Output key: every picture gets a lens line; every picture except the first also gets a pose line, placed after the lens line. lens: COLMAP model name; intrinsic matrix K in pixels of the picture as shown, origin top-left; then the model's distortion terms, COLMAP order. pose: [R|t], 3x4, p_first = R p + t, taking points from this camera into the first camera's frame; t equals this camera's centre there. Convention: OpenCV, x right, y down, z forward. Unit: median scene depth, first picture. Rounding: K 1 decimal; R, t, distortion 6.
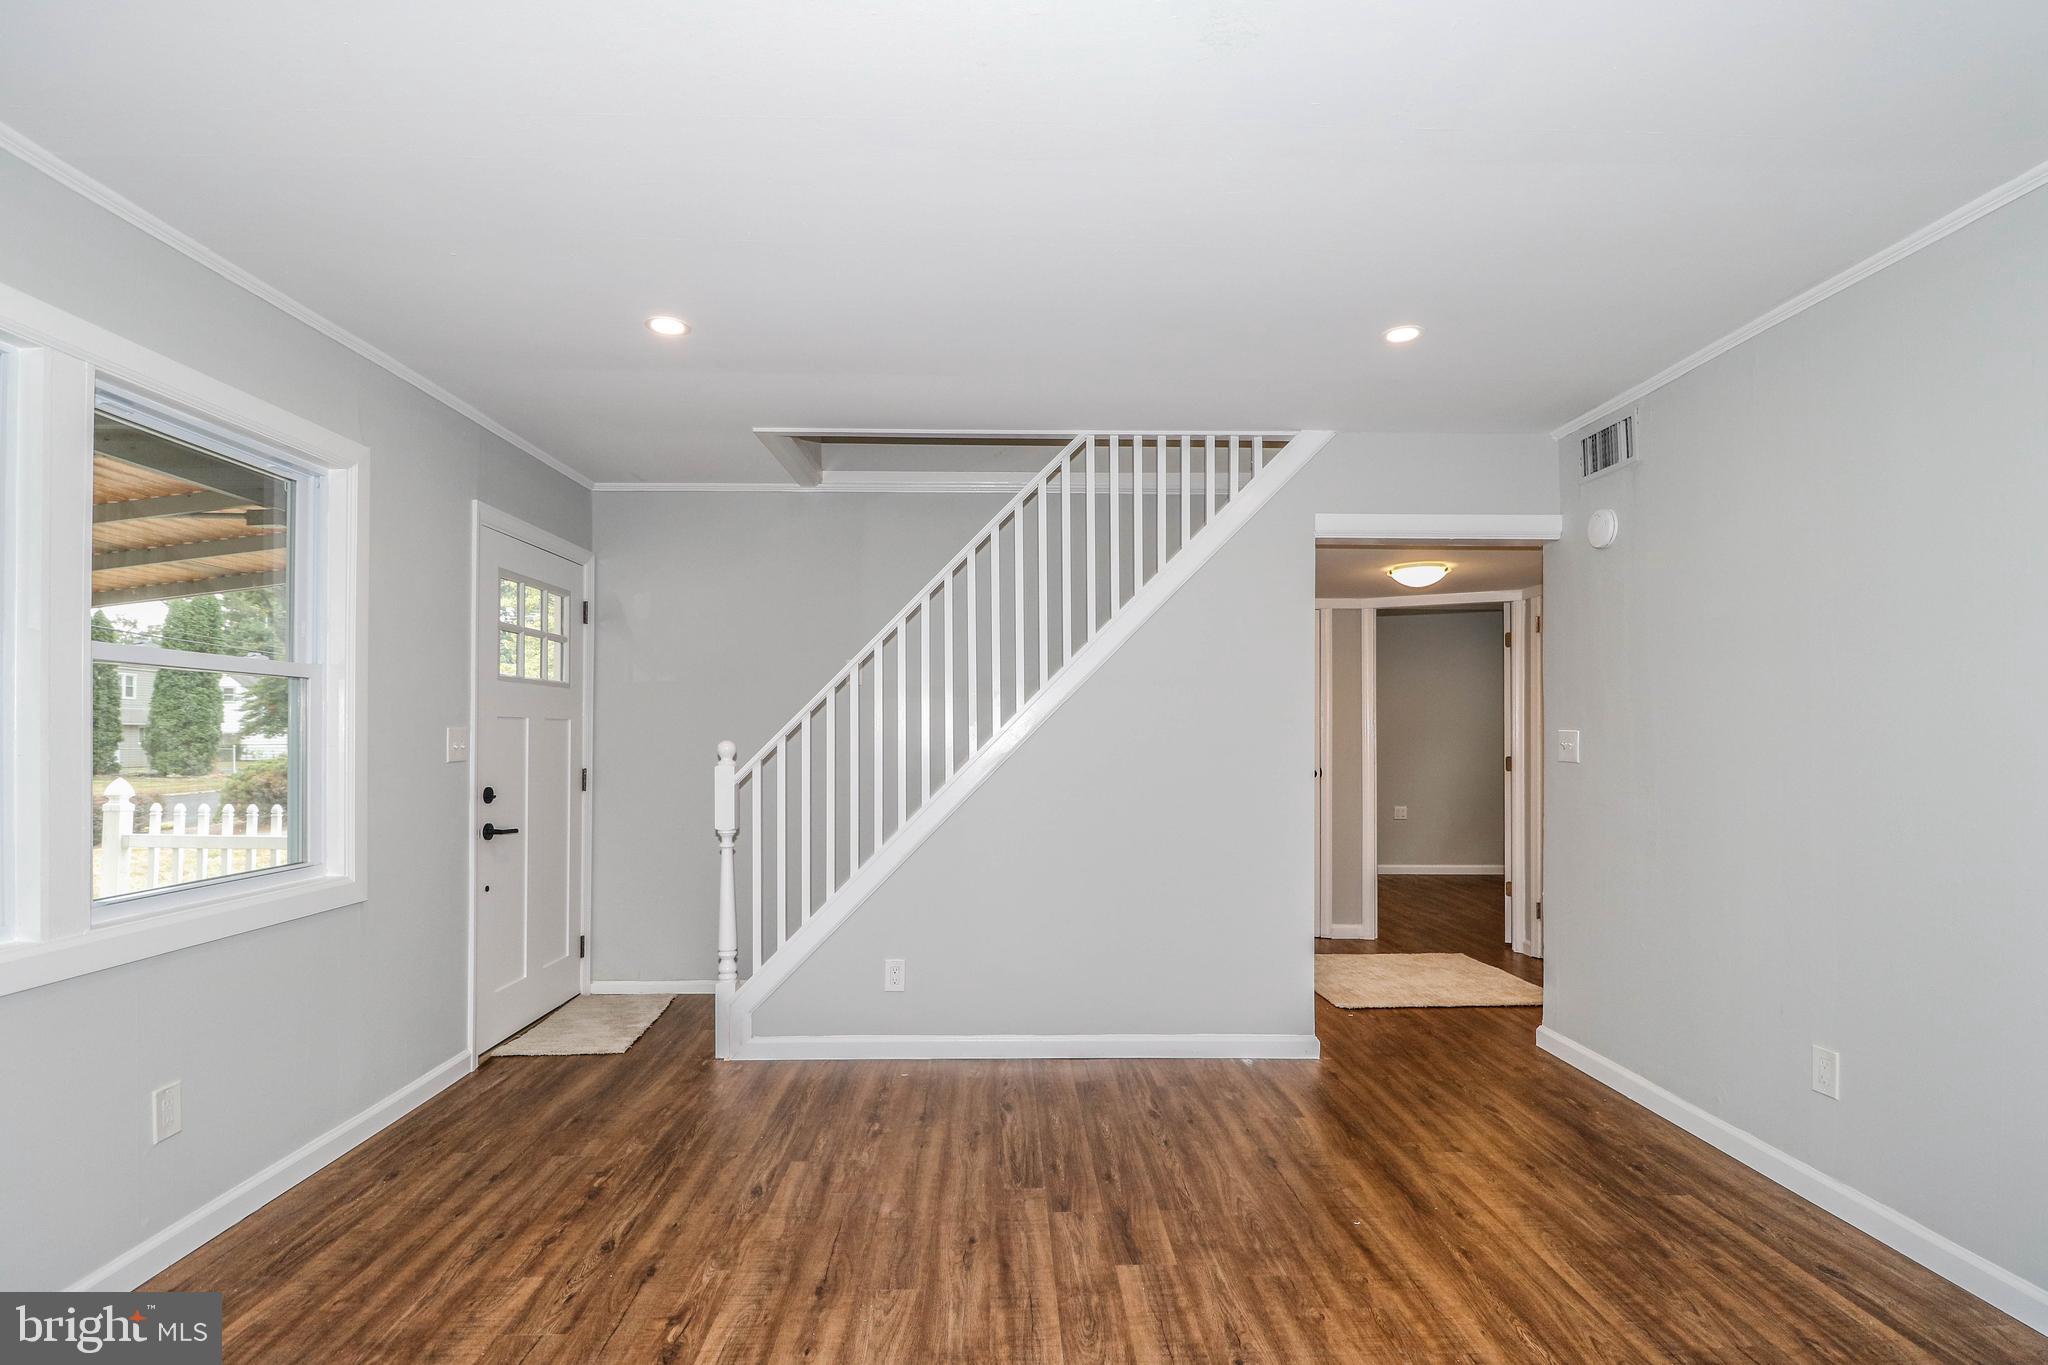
lens RADIAL K [[984.7, 0, 1025.7], [0, 984.7, 733.4], [0, 0, 1]] dist [-0.012520, -0.000424]
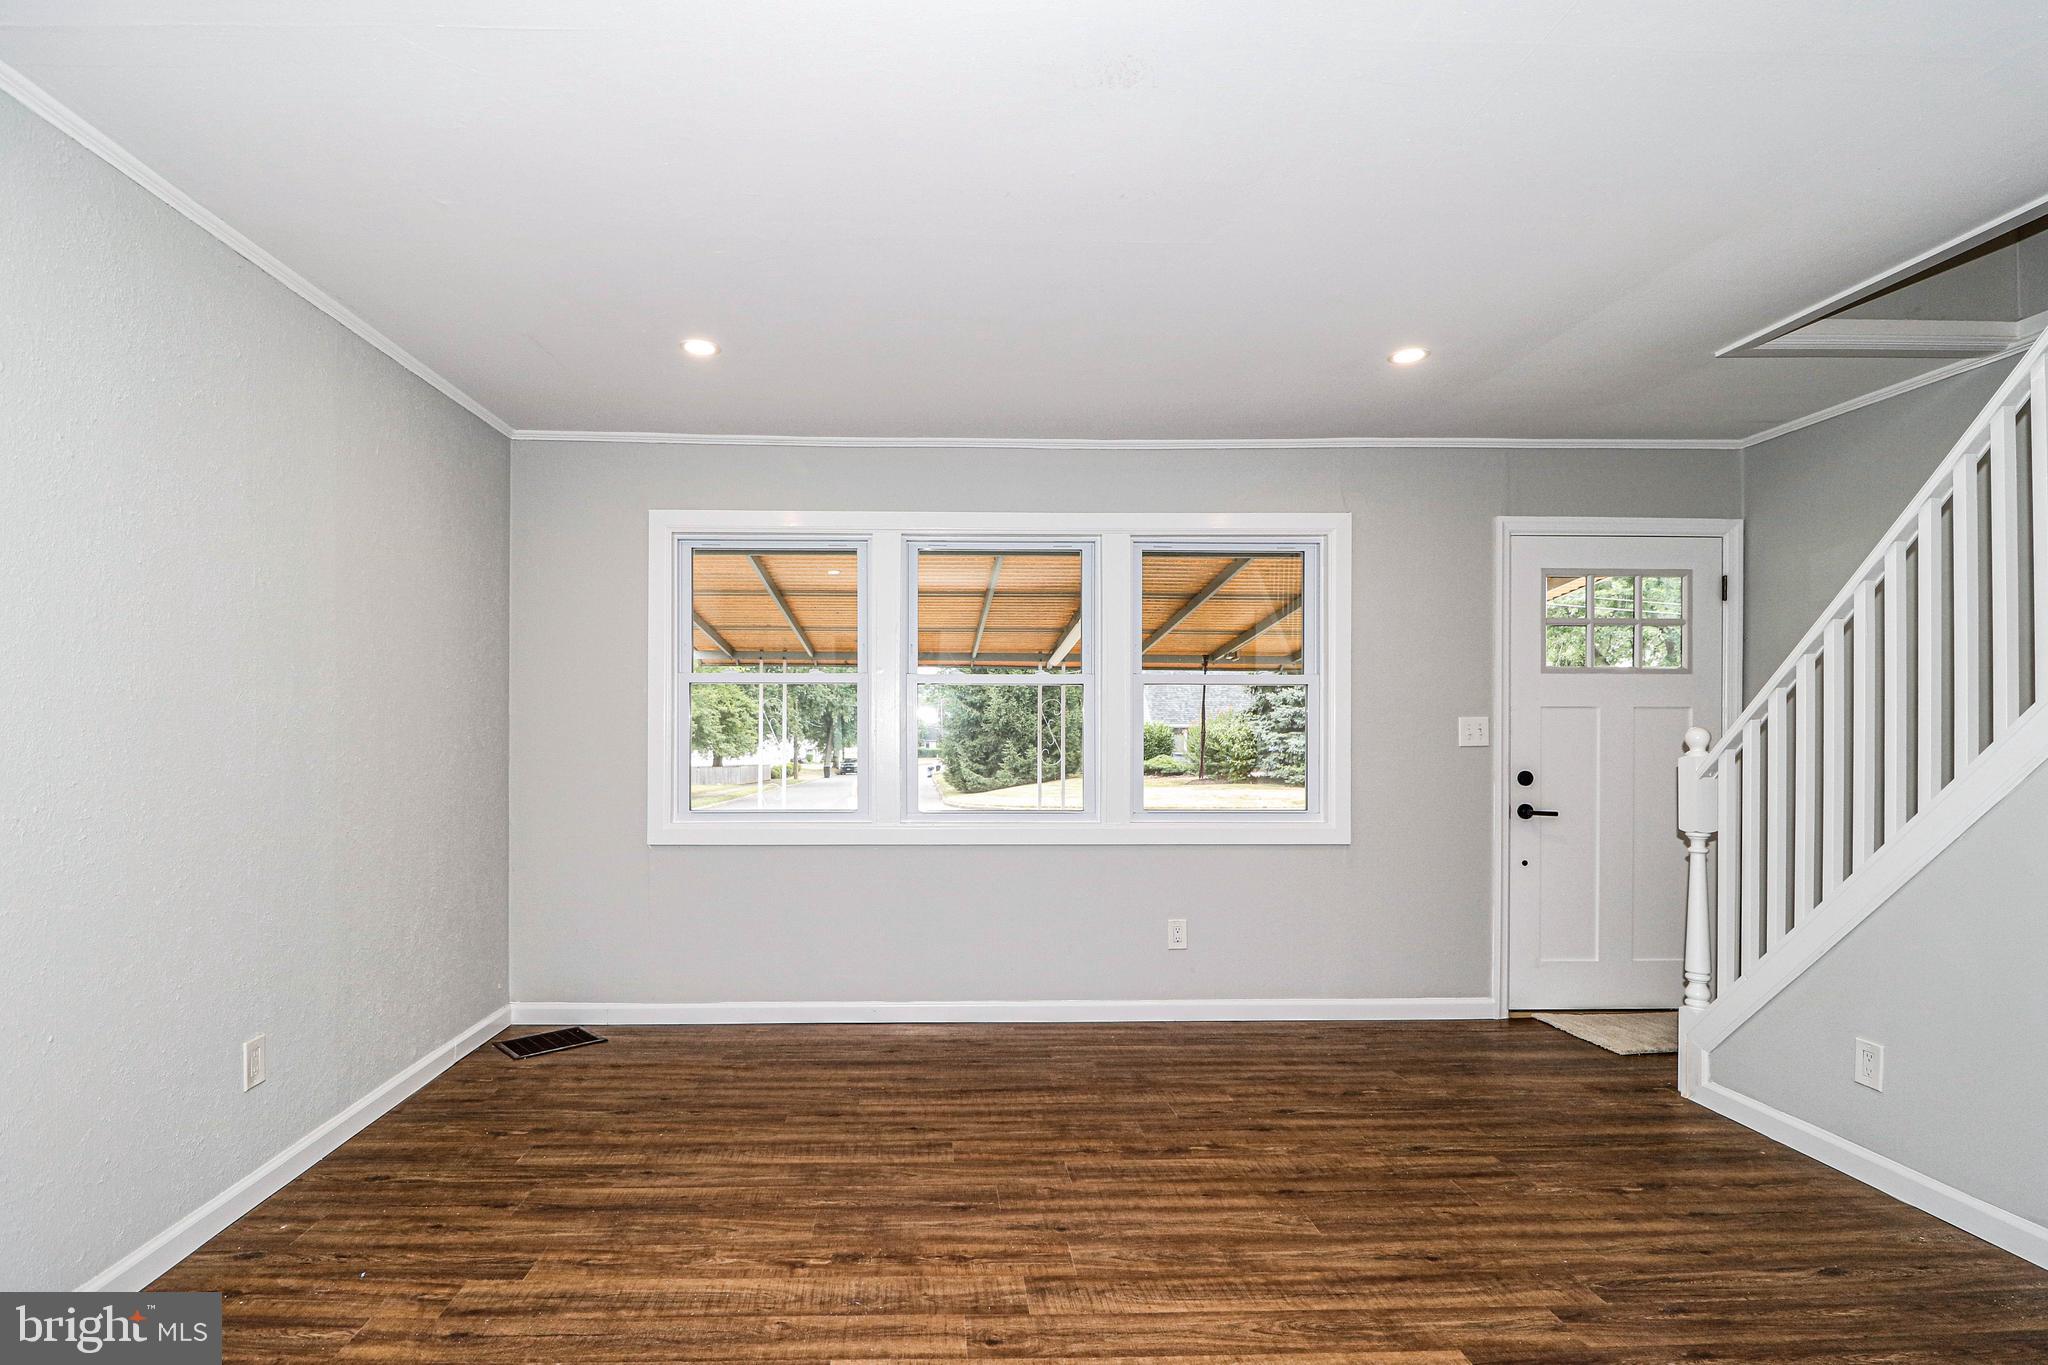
lens RADIAL K [[1019.1, 0, 937.4], [0, 1019.1, 737.0], [0, 0, 1]] dist [-0.012318, -0.001475]
pose [[-0.019557, 0.005798, -0.999792, 0.873597], [0.000463, 0.999983, 0.005790, 0.014250], [0.999809, -0.000349, -0.019560, 0.523372]]
